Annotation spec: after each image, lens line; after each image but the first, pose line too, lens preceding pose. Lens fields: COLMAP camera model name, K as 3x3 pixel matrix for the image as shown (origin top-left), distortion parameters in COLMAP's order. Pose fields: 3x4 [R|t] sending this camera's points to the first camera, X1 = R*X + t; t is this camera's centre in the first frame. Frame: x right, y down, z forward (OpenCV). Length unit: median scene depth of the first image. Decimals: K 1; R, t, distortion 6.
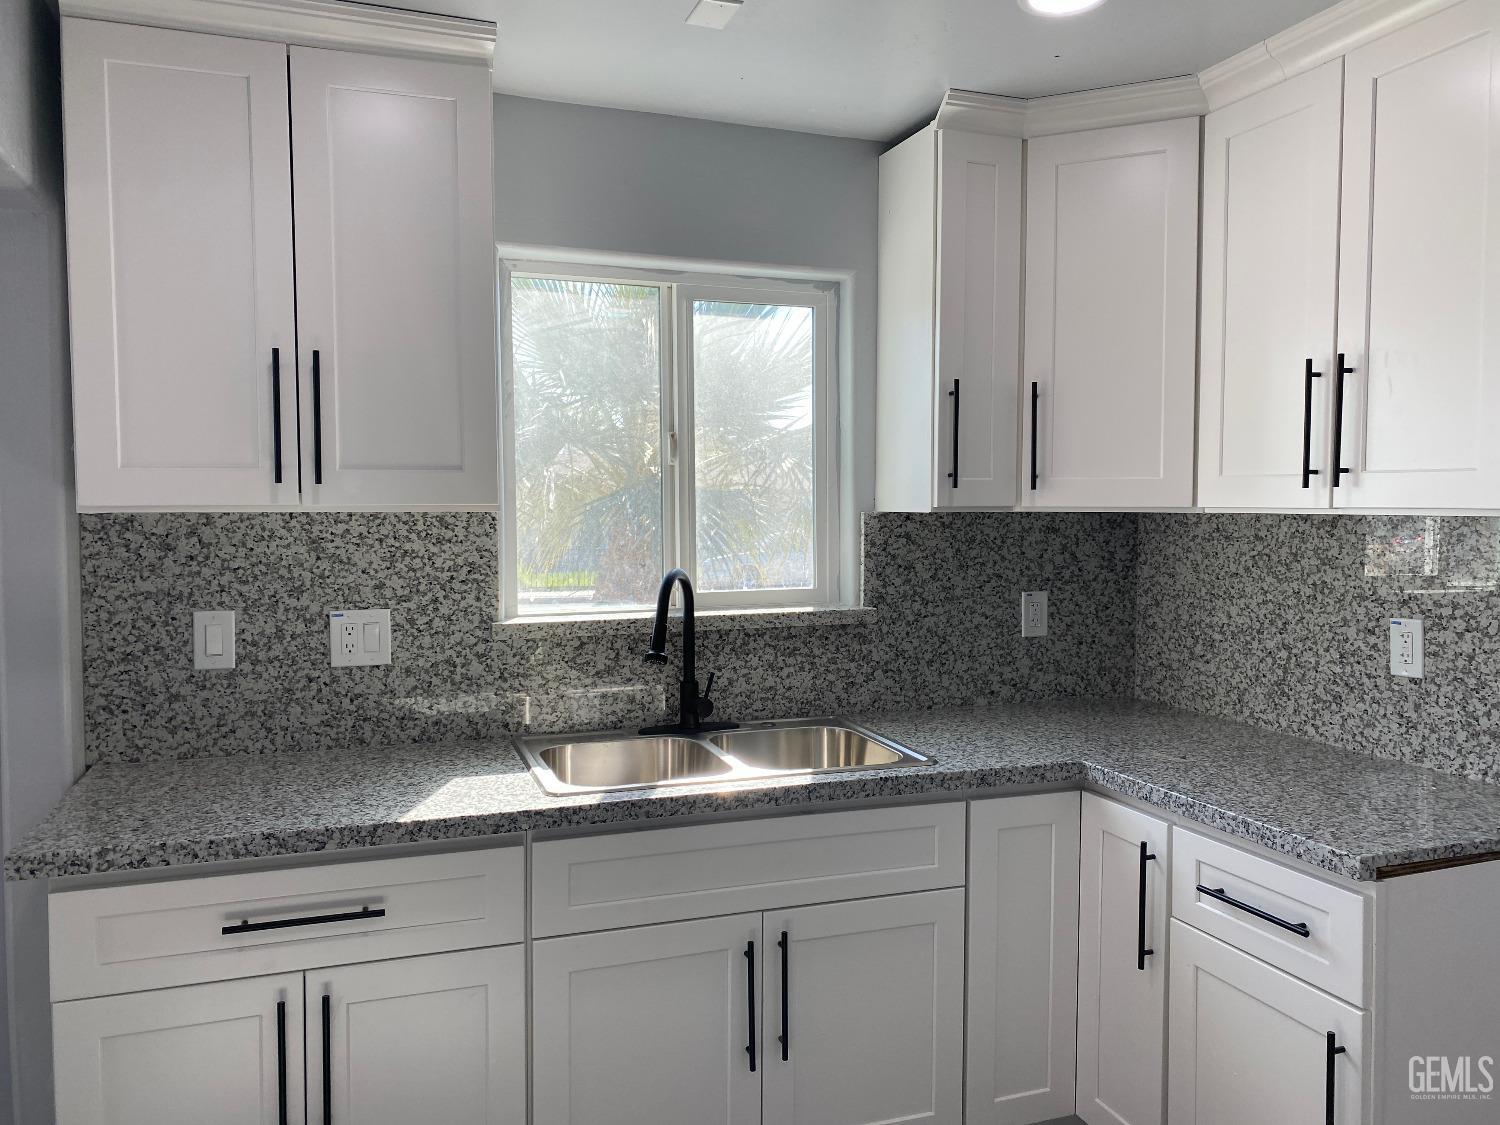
lens RADIAL K [[1147.0, 0, 769.1], [0, 1147.0, 547.5], [0, 0, 1]] dist [0.062377, -0.083767]
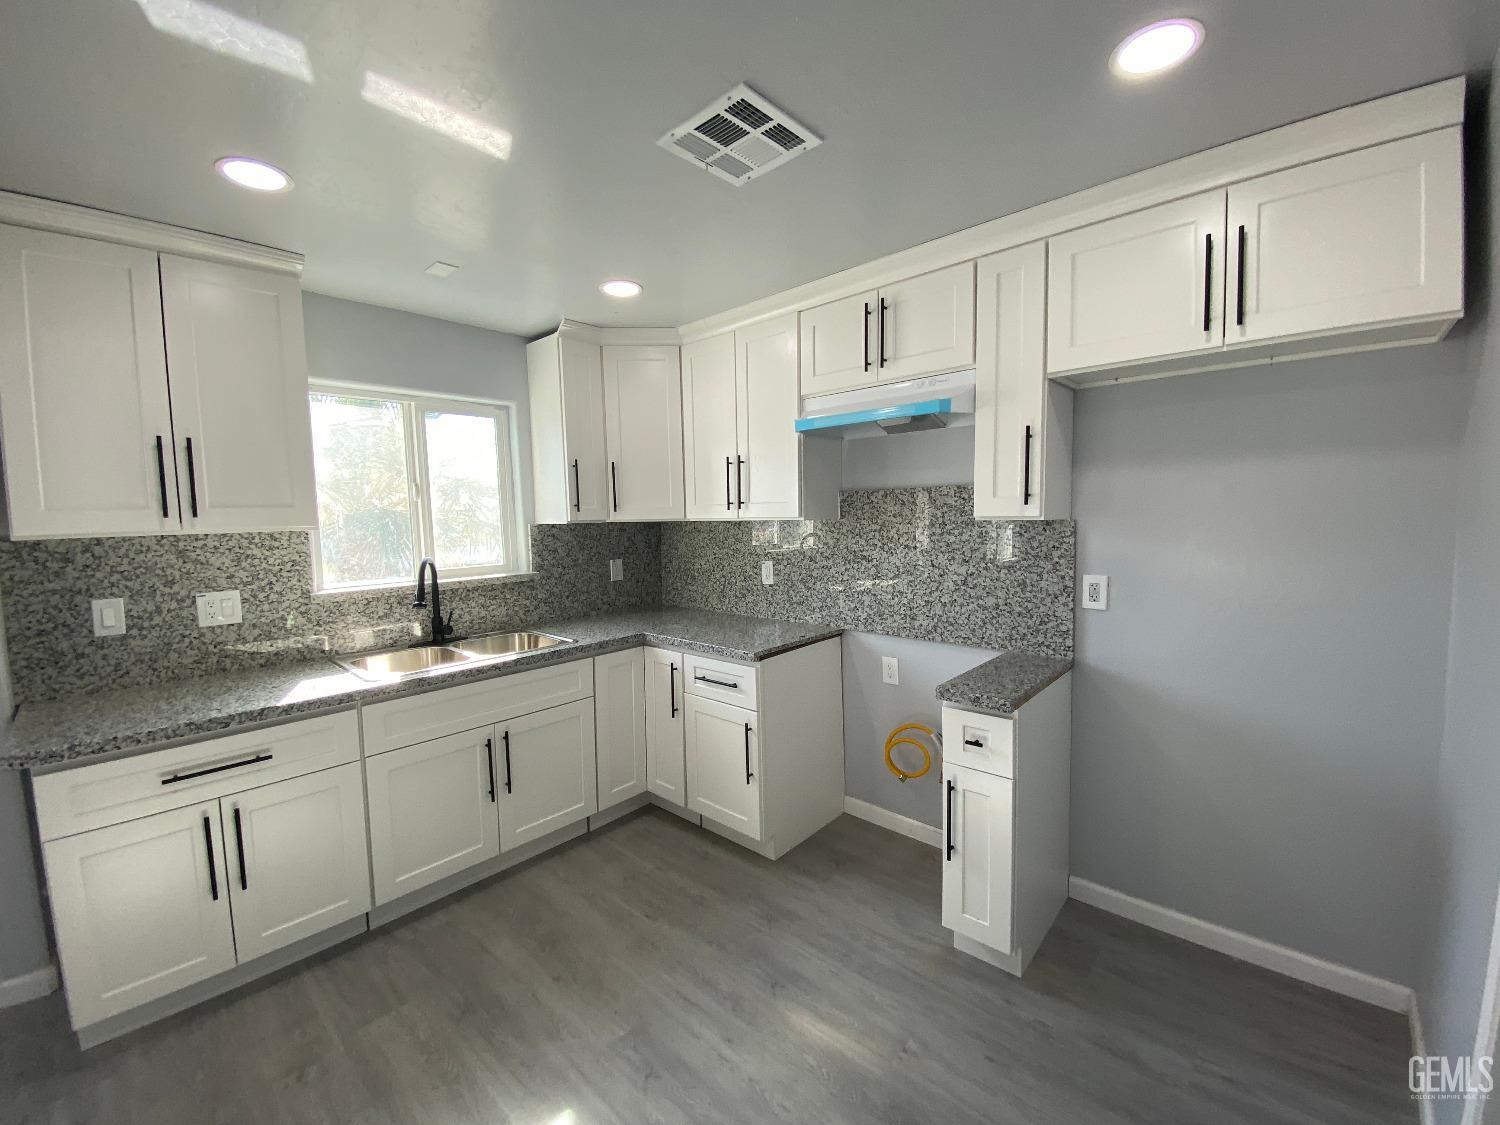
lens RADIAL K [[604.1, 0, 754.1], [0, 604.1, 558.2], [0, 0, 1]] dist [0.005416, -0.004328]
pose [[0.887628, -0.054680, 0.457304, -0.065765], [0.040005, 0.998328, 0.041722, -0.000128], [-0.458821, -0.018739, 0.888331, -0.134686]]
